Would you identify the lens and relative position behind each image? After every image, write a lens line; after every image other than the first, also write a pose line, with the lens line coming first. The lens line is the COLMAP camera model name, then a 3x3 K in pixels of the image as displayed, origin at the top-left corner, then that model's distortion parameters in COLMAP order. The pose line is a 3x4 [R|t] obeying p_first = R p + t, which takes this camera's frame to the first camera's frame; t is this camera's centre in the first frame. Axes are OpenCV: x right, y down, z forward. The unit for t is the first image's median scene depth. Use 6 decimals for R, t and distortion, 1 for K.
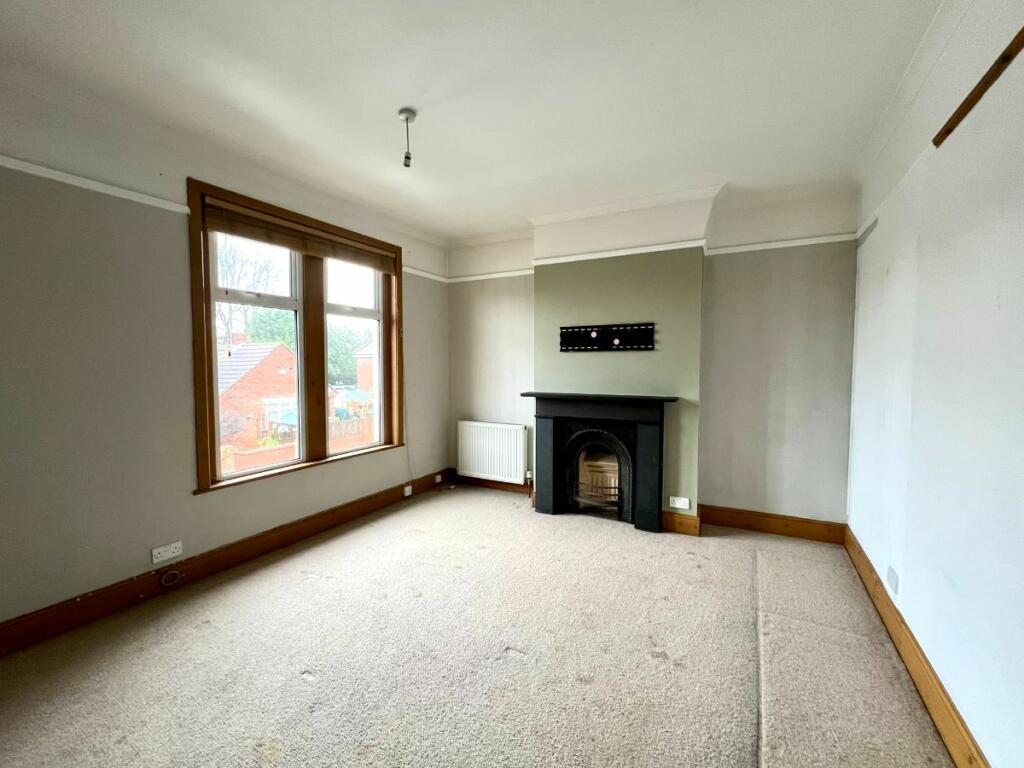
lens RADIAL K [[433.9, 0, 512.0], [0, 433.9, 384.0], [0, 0, 1]] dist [-0.001395, -0.000260]
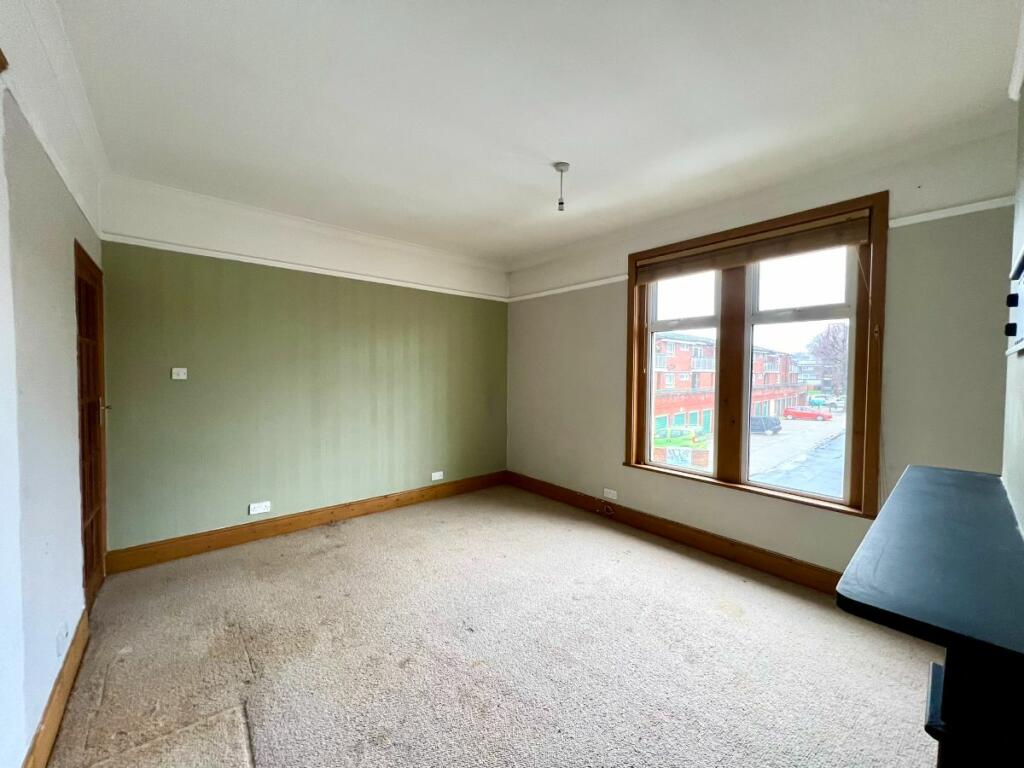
lens RADIAL K [[413.5, 0, 514.9], [0, 413.5, 382.3], [0, 0, 1]] dist [-0.000216, -0.000053]
pose [[-0.366815, 0.016838, -0.930141, 0.622373], [-0.057833, 0.997490, 0.040864, -0.056948], [0.928494, 0.068783, -0.364921, 0.984723]]
